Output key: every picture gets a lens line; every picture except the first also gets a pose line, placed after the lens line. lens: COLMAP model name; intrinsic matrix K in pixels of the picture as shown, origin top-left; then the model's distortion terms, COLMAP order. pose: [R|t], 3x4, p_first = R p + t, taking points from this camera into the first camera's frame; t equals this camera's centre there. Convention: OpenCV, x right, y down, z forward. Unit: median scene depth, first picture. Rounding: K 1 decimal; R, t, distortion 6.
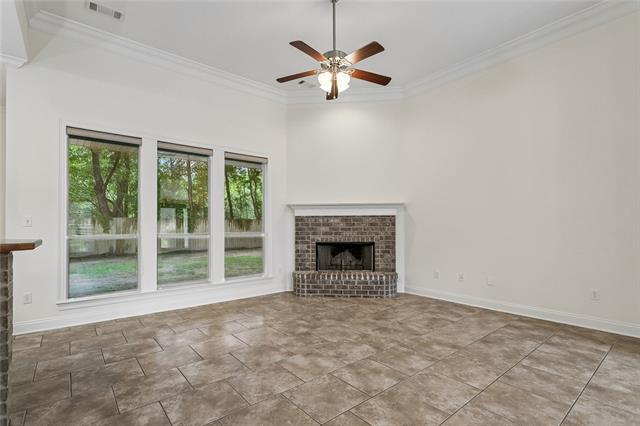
lens RADIAL K [[303.4, 0, 325.0], [0, 303.4, 223.4], [0, 0, 1]] dist [0.002786, 0.000317]
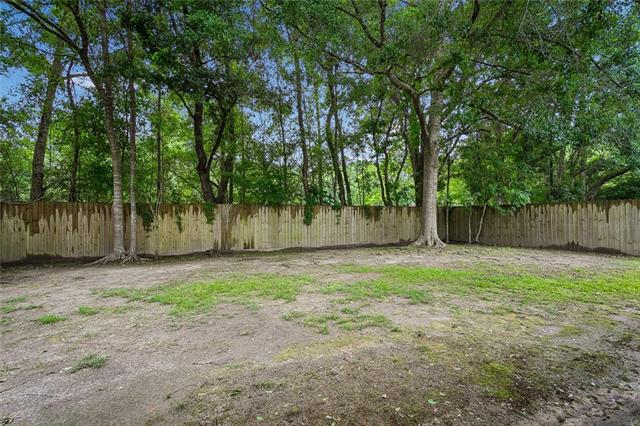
lens RADIAL K [[303.4, 0, 323.3], [0, 303.4, 214.9], [0, 0, 1]] dist [0.002786, 0.000317]
pose [[0.964297, -0.004274, -0.264787, -0.200235], [0.004150, 0.999991, -0.001025, 0.009479], [0.264789, -0.000110, 0.964306, 0.279612]]
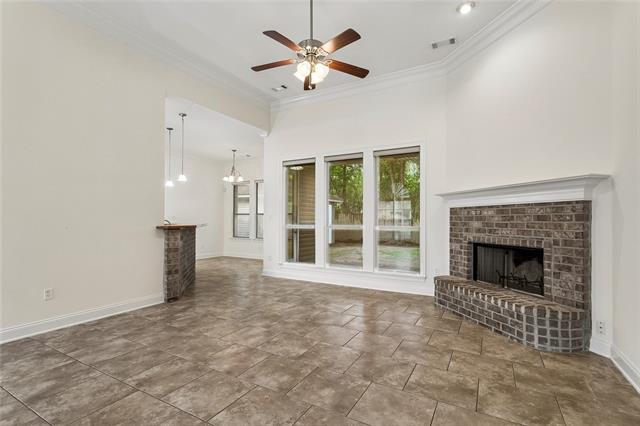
lens RADIAL K [[303.4, 0, 323.9], [0, 303.4, 216.7], [0, 0, 1]] dist [0.002786, 0.000317]
pose [[0.353991, -0.005423, -0.935233, 0.666186], [0.005833, 0.999977, -0.003590, 0.000862], [0.935231, -0.004184, 0.354014, 0.480304]]
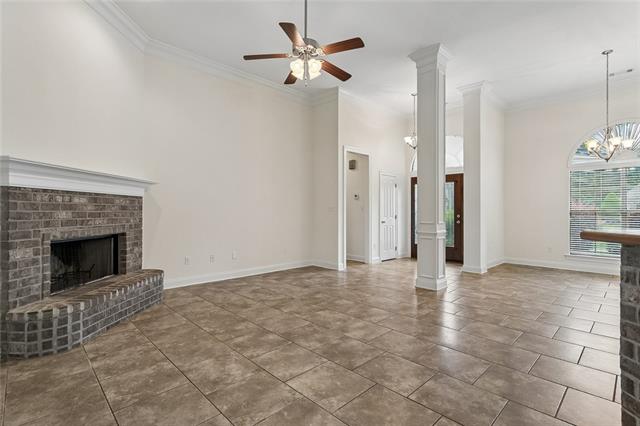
lens RADIAL K [[303.4, 0, 315.7], [0, 303.4, 211.4], [0, 0, 1]] dist [0.002786, 0.000317]
pose [[-0.049777, 0.002723, 0.998757, -0.682525], [-0.014819, 0.999884, -0.003465, 0.009268], [-0.998650, -0.014973, -0.049731, 0.703802]]
